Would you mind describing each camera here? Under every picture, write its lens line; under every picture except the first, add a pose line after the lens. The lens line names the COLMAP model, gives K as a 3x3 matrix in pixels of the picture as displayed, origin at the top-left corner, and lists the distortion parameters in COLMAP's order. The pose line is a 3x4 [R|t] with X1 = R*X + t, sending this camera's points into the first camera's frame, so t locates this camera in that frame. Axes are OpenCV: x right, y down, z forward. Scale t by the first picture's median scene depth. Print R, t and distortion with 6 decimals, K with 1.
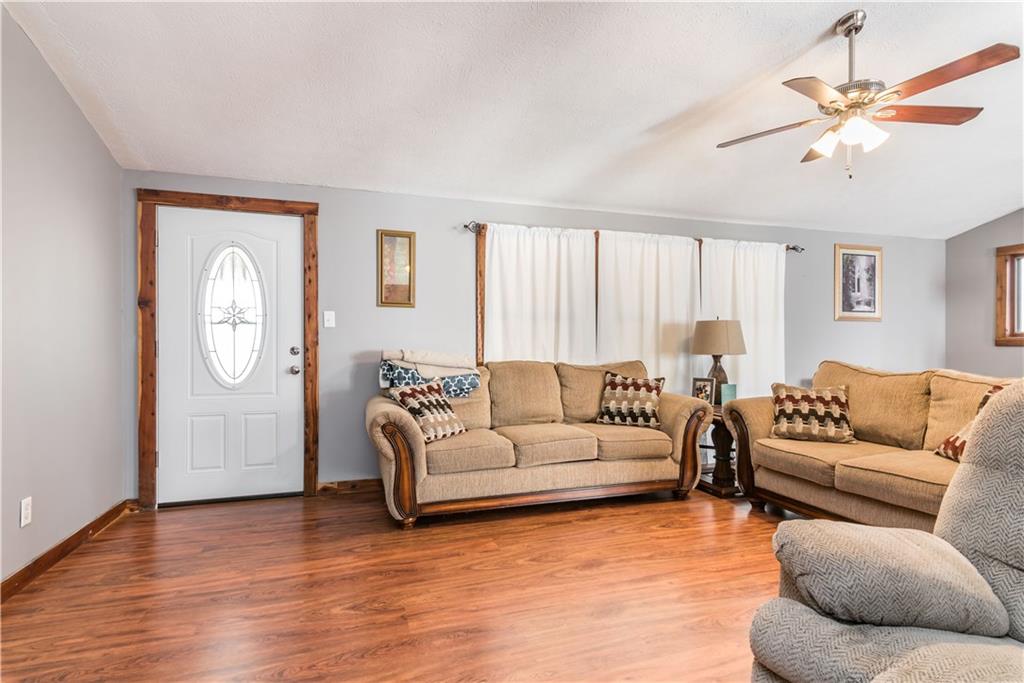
lens RADIAL K [[497.2, 0, 508.6], [0, 497.2, 347.1], [0, 0, 1]] dist [0.021565, -0.002219]
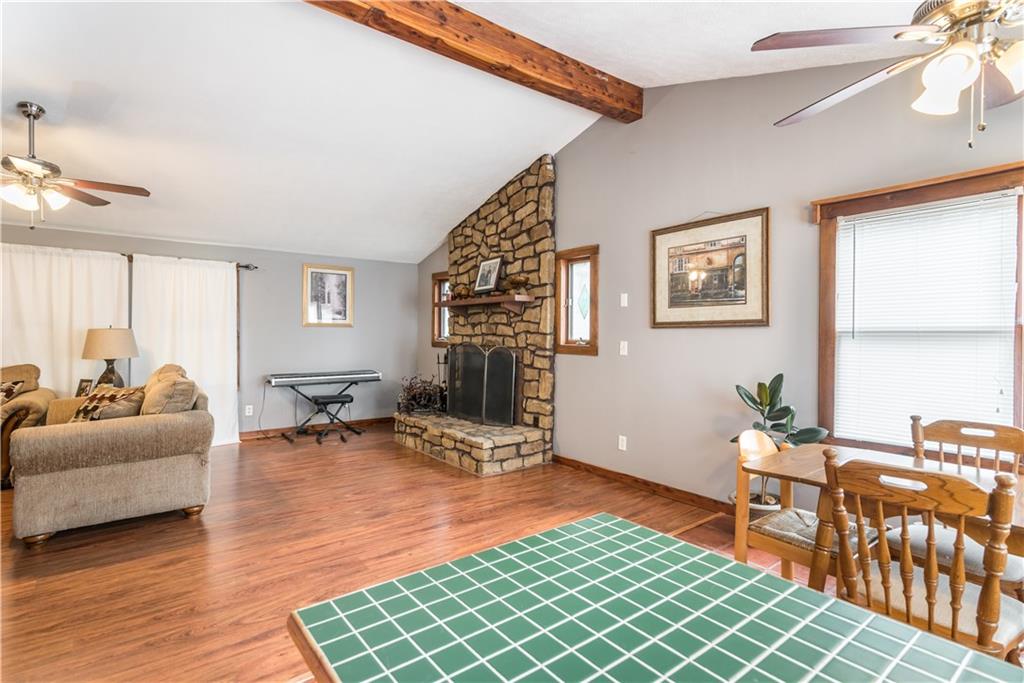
lens RADIAL K [[497.2, 0, 498.1], [0, 497.2, 333.8], [0, 0, 1]] dist [0.021565, -0.002219]
pose [[0.943634, 0.005612, 0.330942, 0.969501], [-0.006918, 0.999972, 0.002769, -0.056966], [-0.330917, -0.004903, 0.943647, -0.432537]]
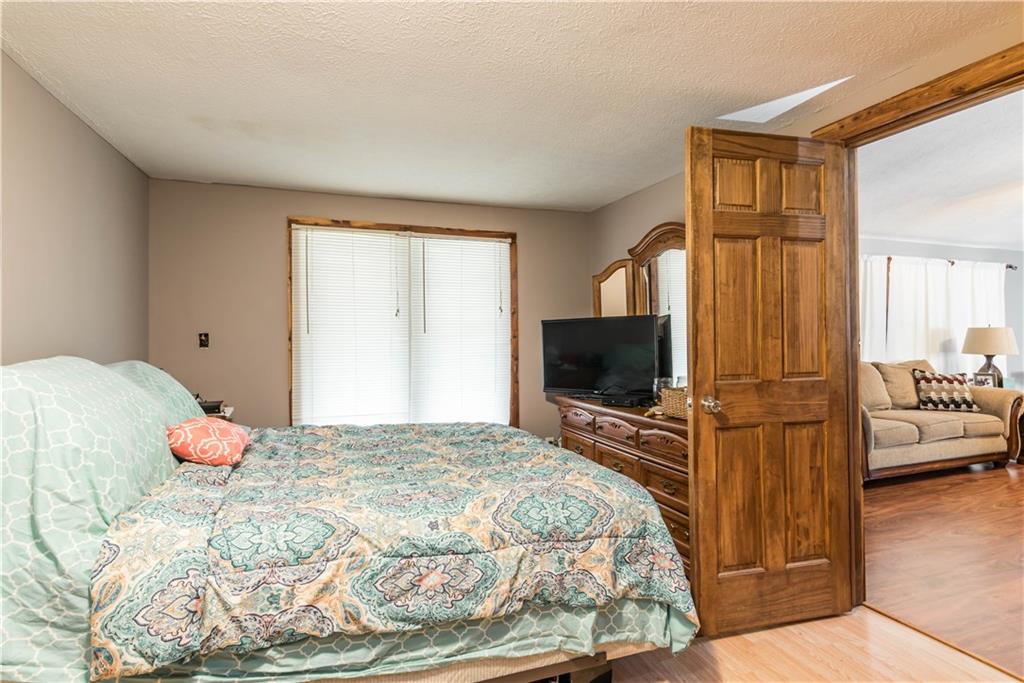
lens RADIAL K [[497.2, 0, 514.8], [0, 497.2, 337.4], [0, 0, 1]] dist [0.021565, -0.002219]
pose [[0.998465, -0.010050, 0.054465, -0.943834], [0.010351, 0.999933, -0.005250, -0.036867], [-0.054409, 0.005806, 0.998502, -0.237967]]
